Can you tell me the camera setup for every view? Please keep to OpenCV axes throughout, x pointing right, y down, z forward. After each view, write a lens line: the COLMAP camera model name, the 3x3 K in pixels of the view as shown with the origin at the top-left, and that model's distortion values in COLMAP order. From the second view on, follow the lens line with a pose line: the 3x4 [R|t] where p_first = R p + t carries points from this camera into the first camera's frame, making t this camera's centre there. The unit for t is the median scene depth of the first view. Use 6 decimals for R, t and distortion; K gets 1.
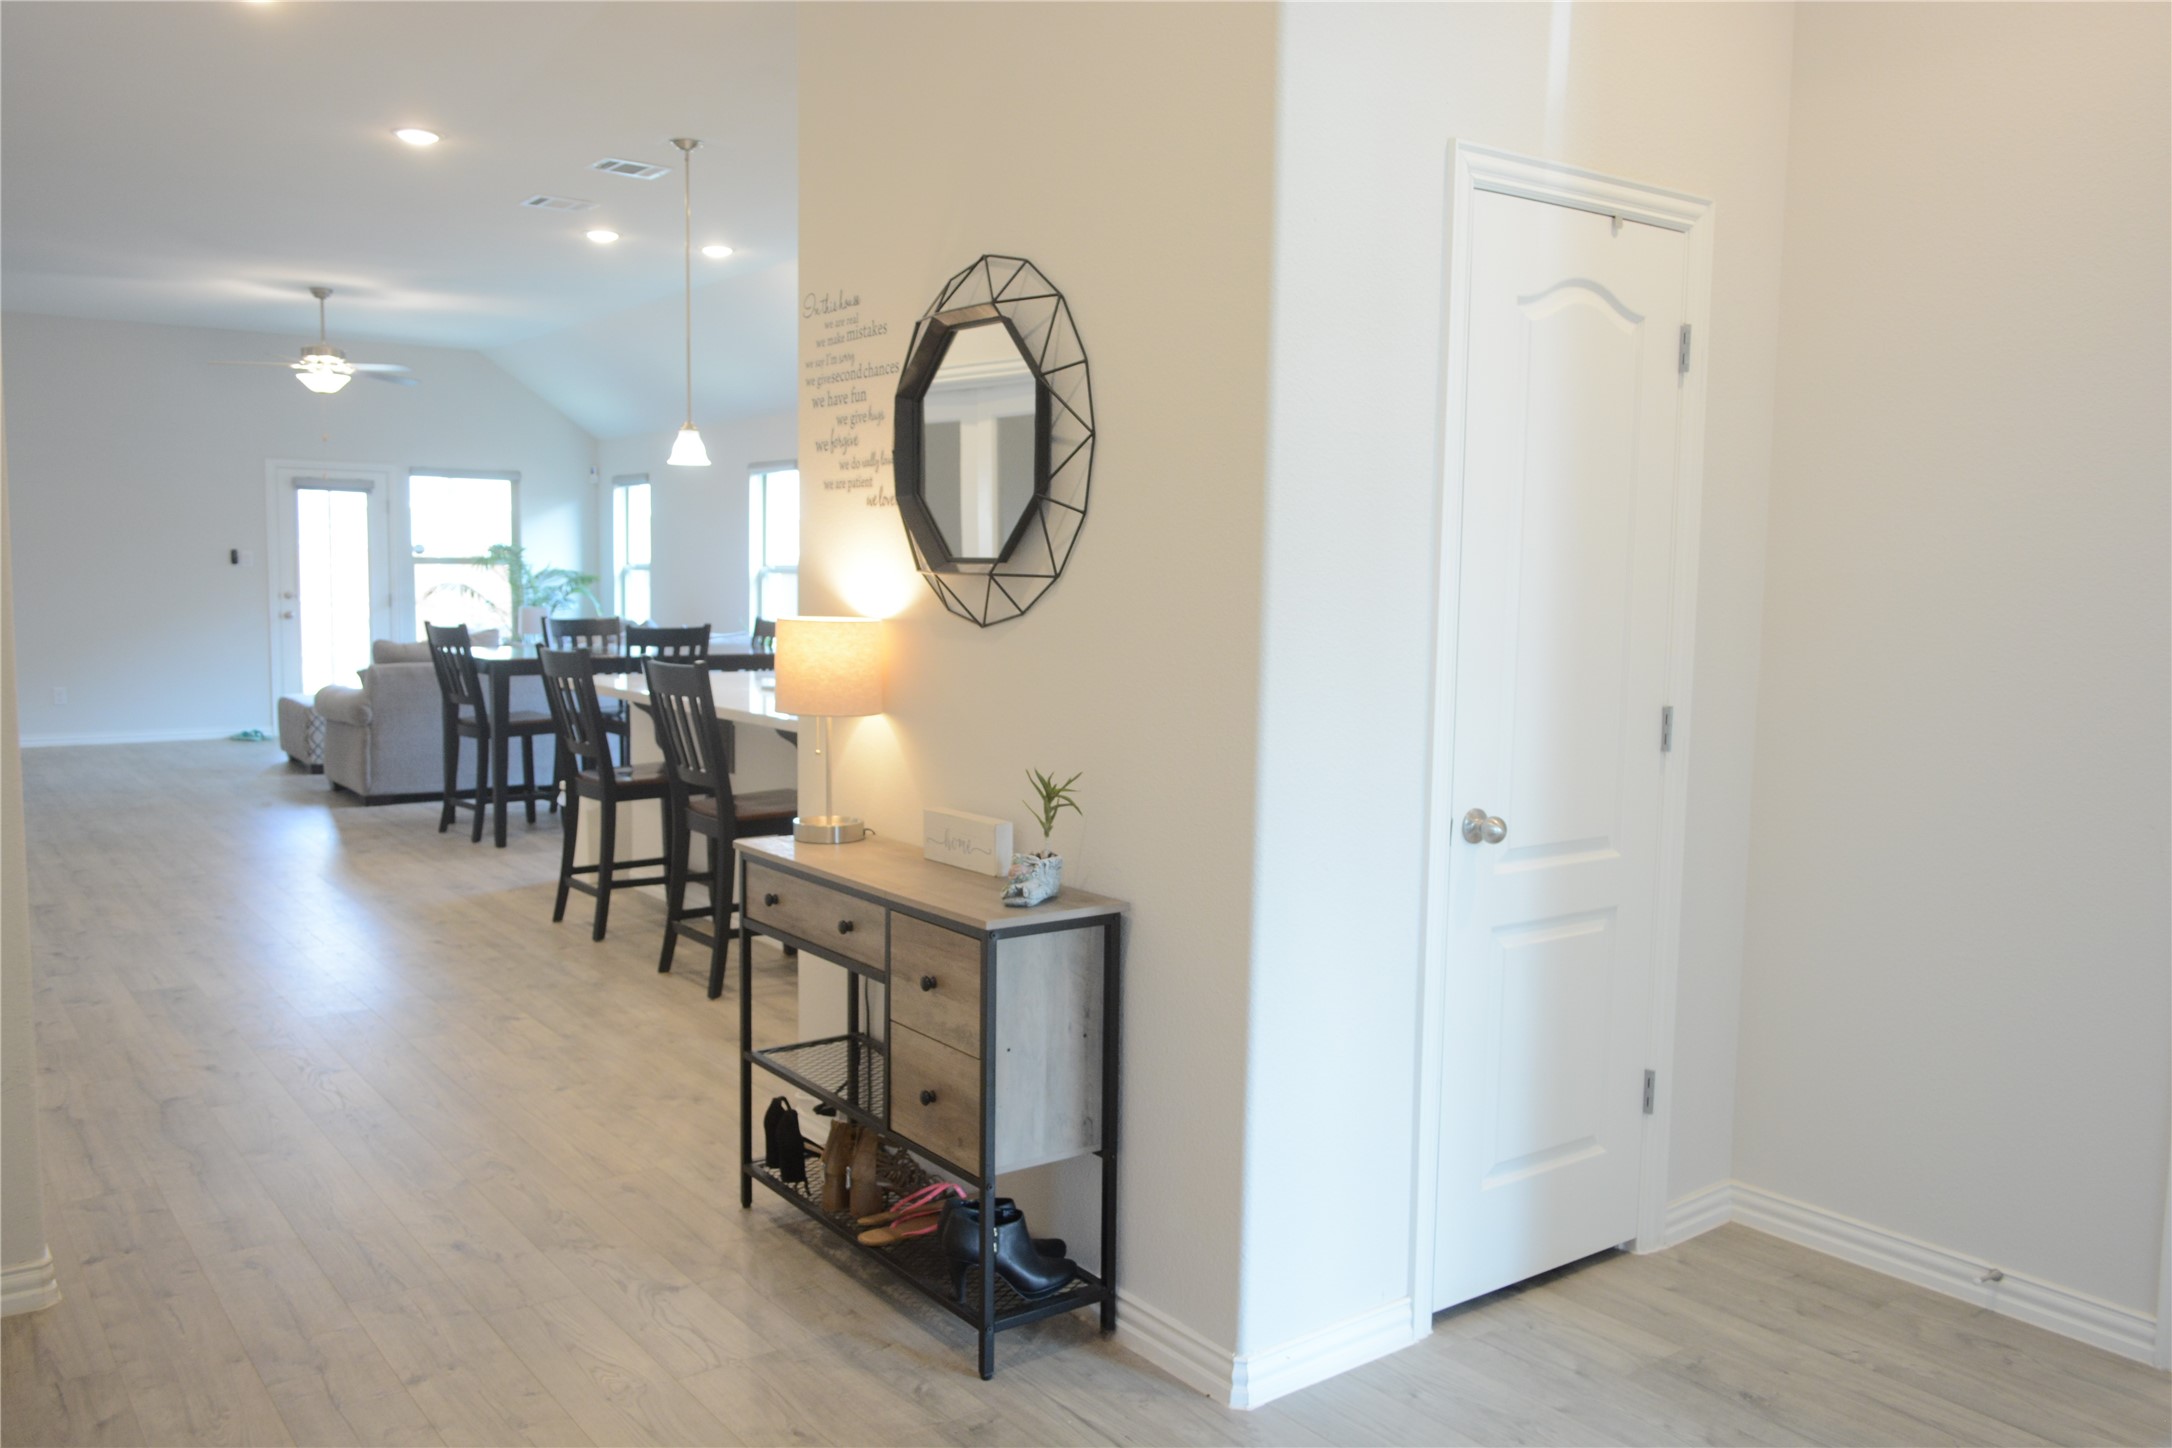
lens RADIAL K [[1724.0, 0, 1086.0], [0, 1724.0, 724.0], [0, 0, 1]] dist [0.047629, -0.002210]
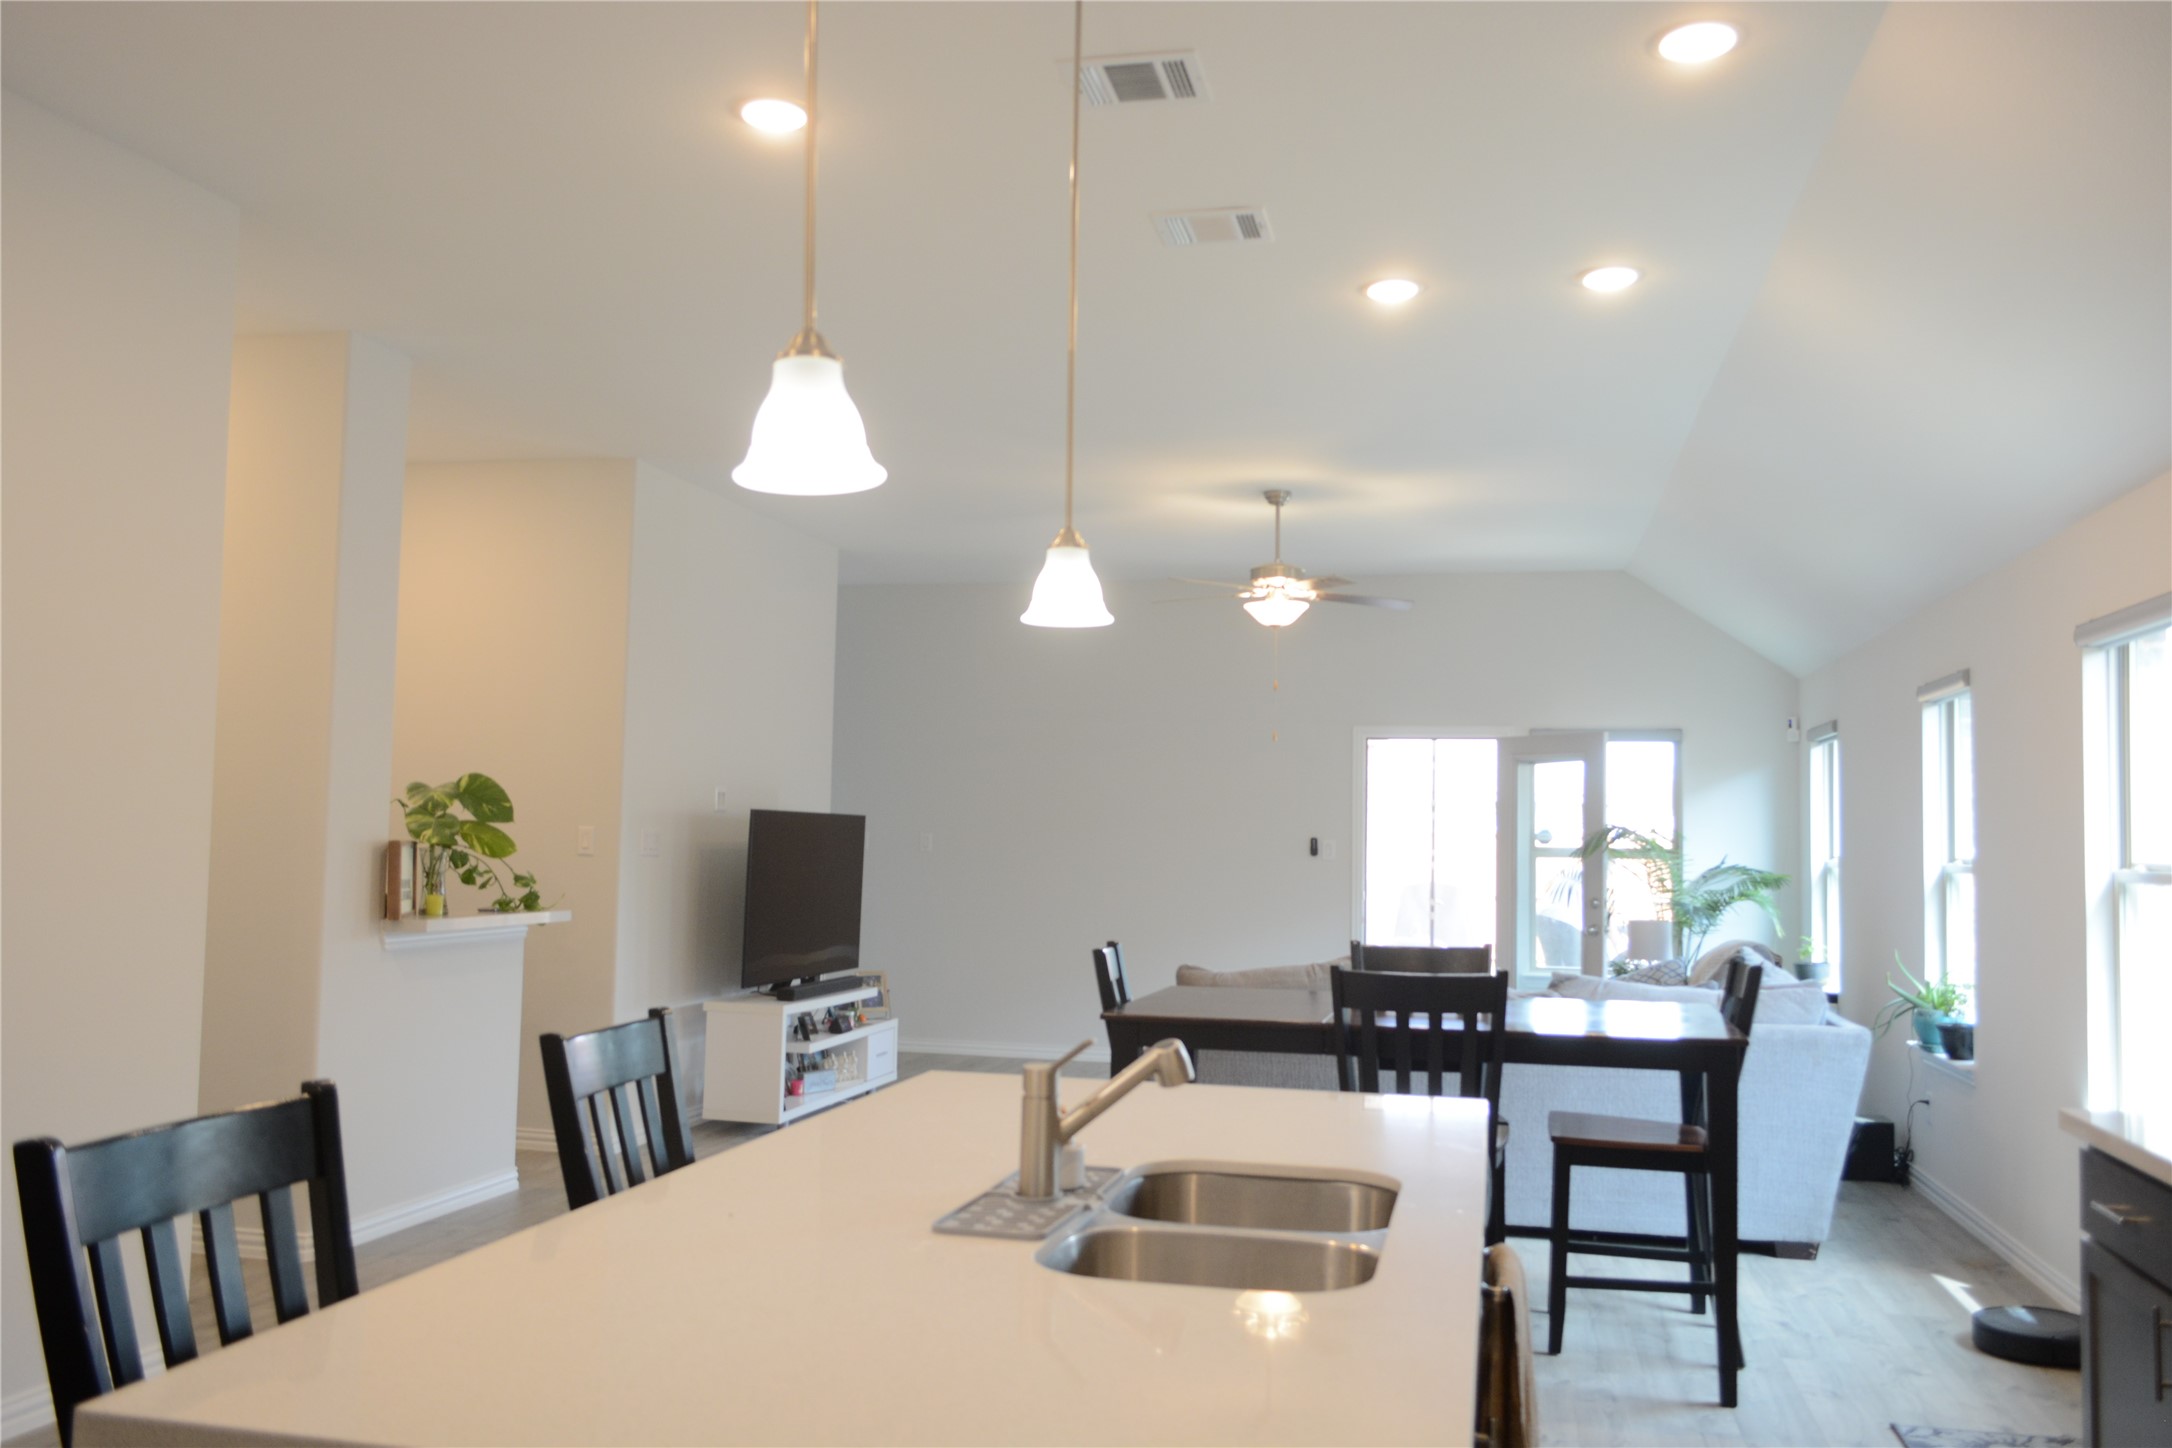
lens RADIAL K [[1724.0, 0, 1086.0], [0, 1724.0, 724.0], [0, 0, 1]] dist [0.047629, -0.002210]
pose [[0.641041, -0.052886, -0.765682, 0.075877], [-0.078720, 0.987831, -0.134135, -0.042787], [0.763459, 0.146260, 0.629077, 0.478826]]
